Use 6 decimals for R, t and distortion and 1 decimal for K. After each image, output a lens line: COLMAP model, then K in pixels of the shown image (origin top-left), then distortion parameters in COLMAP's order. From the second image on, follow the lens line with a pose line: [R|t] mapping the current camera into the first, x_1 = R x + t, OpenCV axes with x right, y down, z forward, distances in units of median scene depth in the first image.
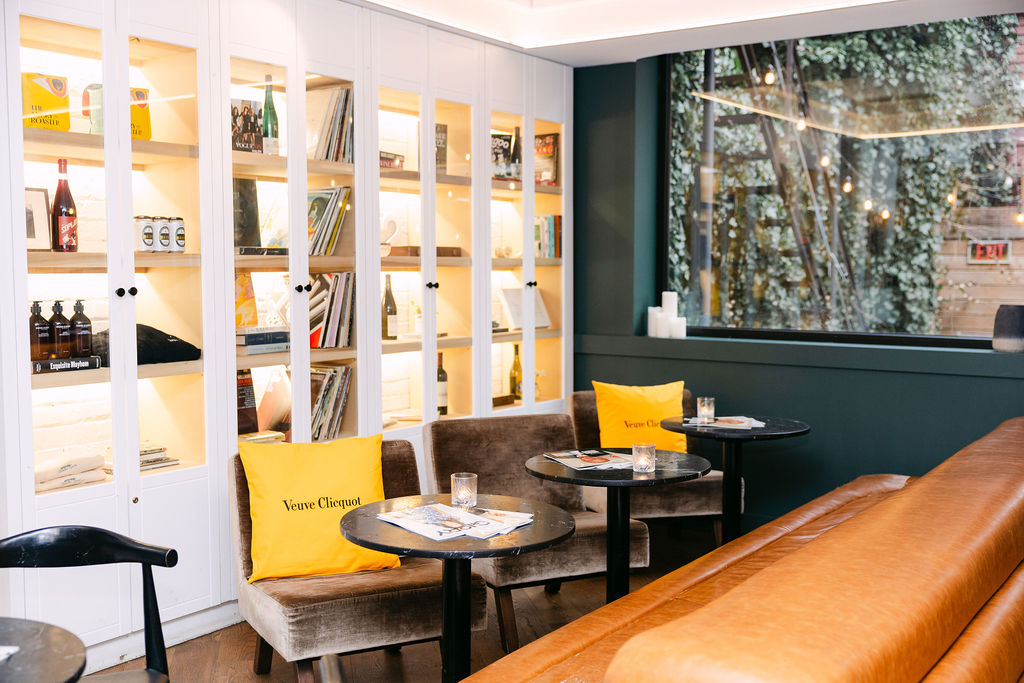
lens RADIAL K [[1122.7, 0, 510.6], [0, 1122.7, 344.4], [0, 0, 1]] dist [0.003229, 0.000000]
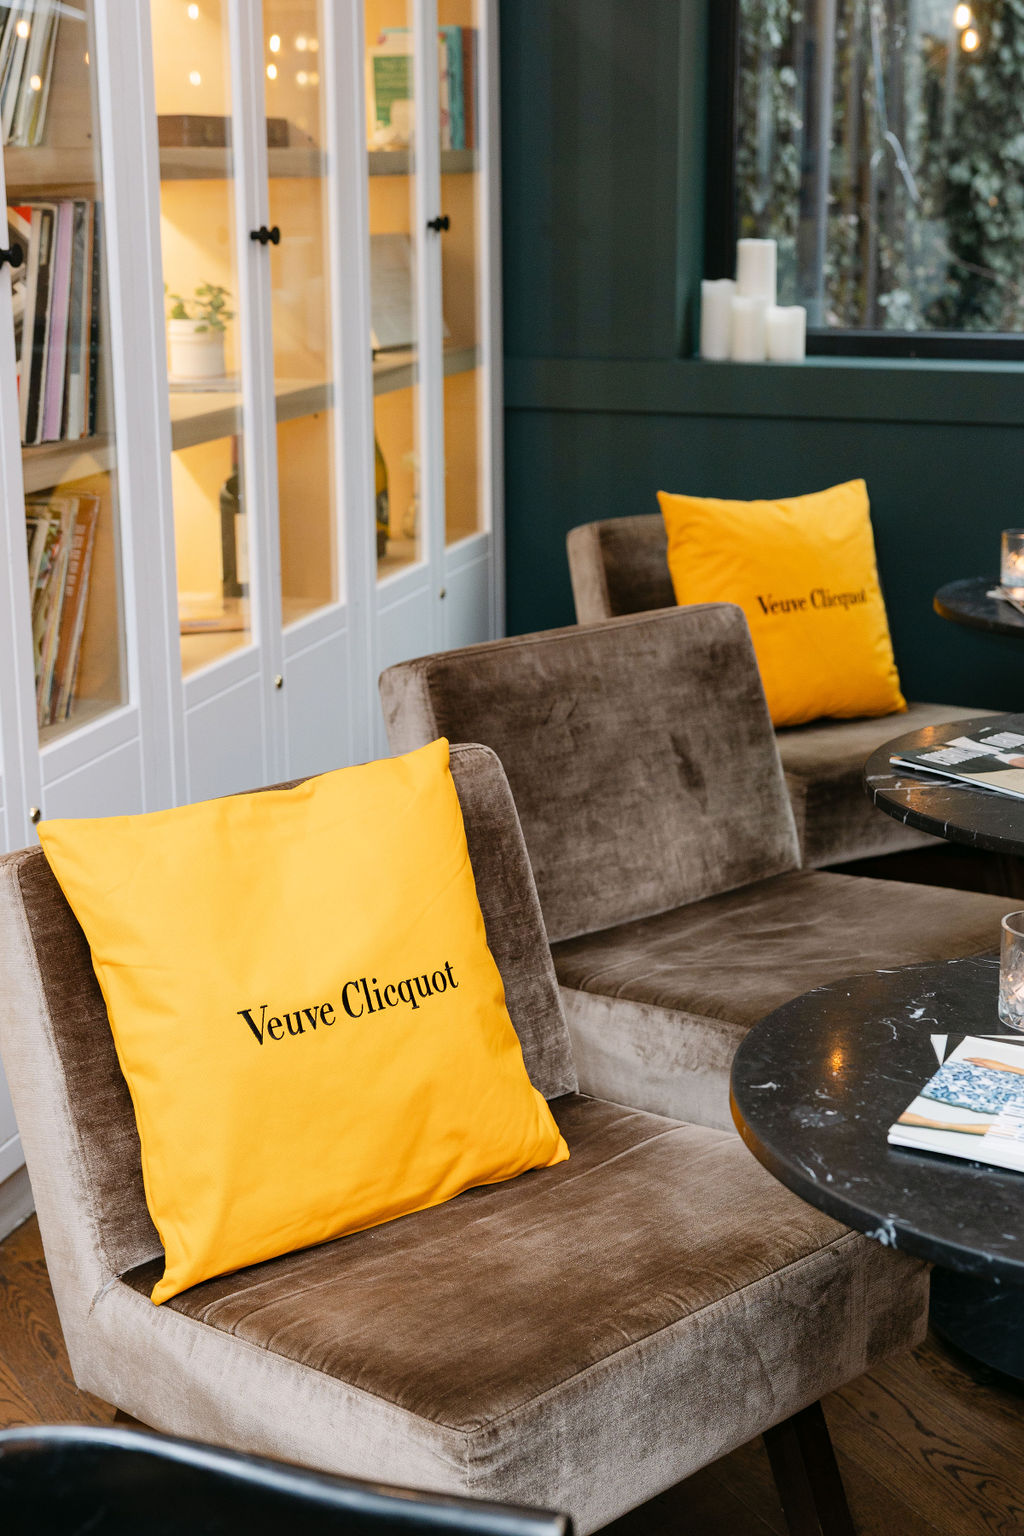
lens RADIAL K [[2327.1, 0, 513.3], [0, 2327.1, 762.6], [0, 0, 1]] dist [0.031499, 0.000000]
pose [[0.956084, -0.079487, 0.282109, -0.195956], [0.027163, 0.982410, 0.184749, -0.022954], [-0.291832, -0.168973, 0.941426, 0.272567]]
